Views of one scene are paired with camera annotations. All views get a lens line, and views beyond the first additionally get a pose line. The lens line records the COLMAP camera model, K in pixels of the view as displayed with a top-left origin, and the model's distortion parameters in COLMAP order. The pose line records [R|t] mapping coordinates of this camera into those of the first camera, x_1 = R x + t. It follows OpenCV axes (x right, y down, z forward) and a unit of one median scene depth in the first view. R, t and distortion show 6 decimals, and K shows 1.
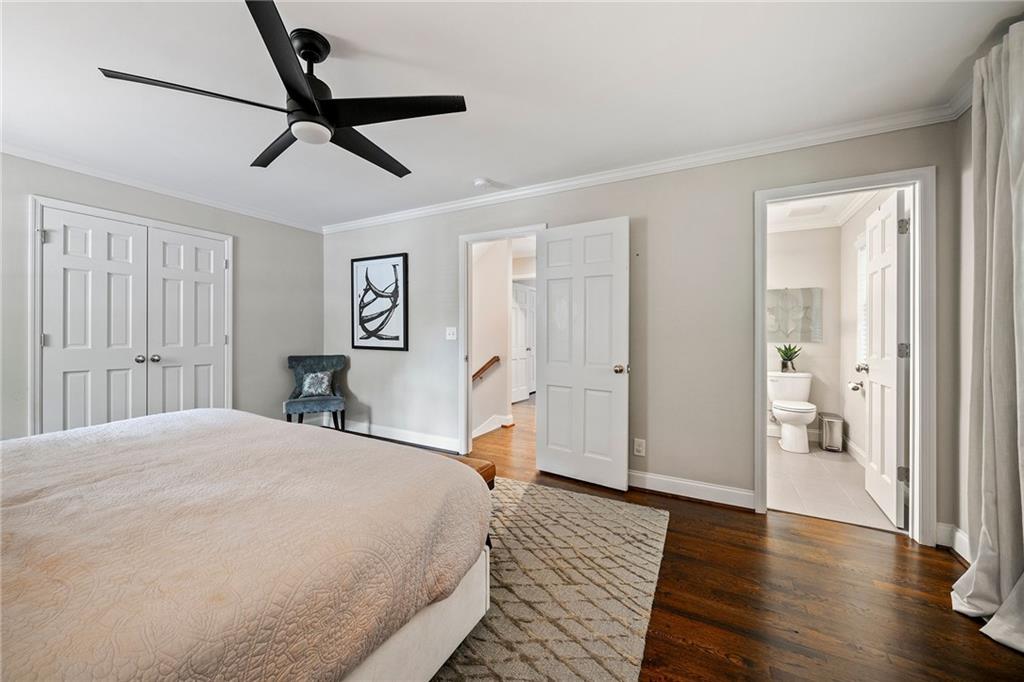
lens RADIAL K [[383.1, 0, 511.4], [0, 383.1, 330.7], [0, 0, 1]] dist [-0.000326, -0.000598]
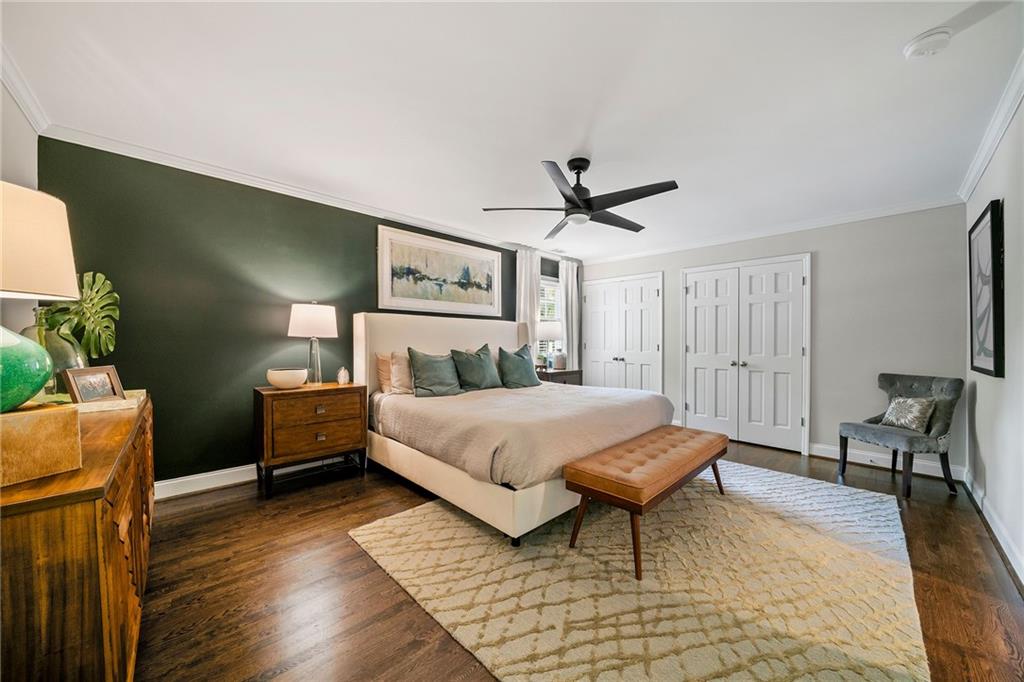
lens RADIAL K [[356.2, 0, 510.6], [0, 356.2, 347.1], [0, 0, 1]] dist [-0.006930, -0.000297]
pose [[-0.292006, 0.001102, -0.956416, 0.544657], [-0.005156, 0.999983, 0.002727, 0.015590], [0.956403, 0.005728, -0.291995, 0.629044]]
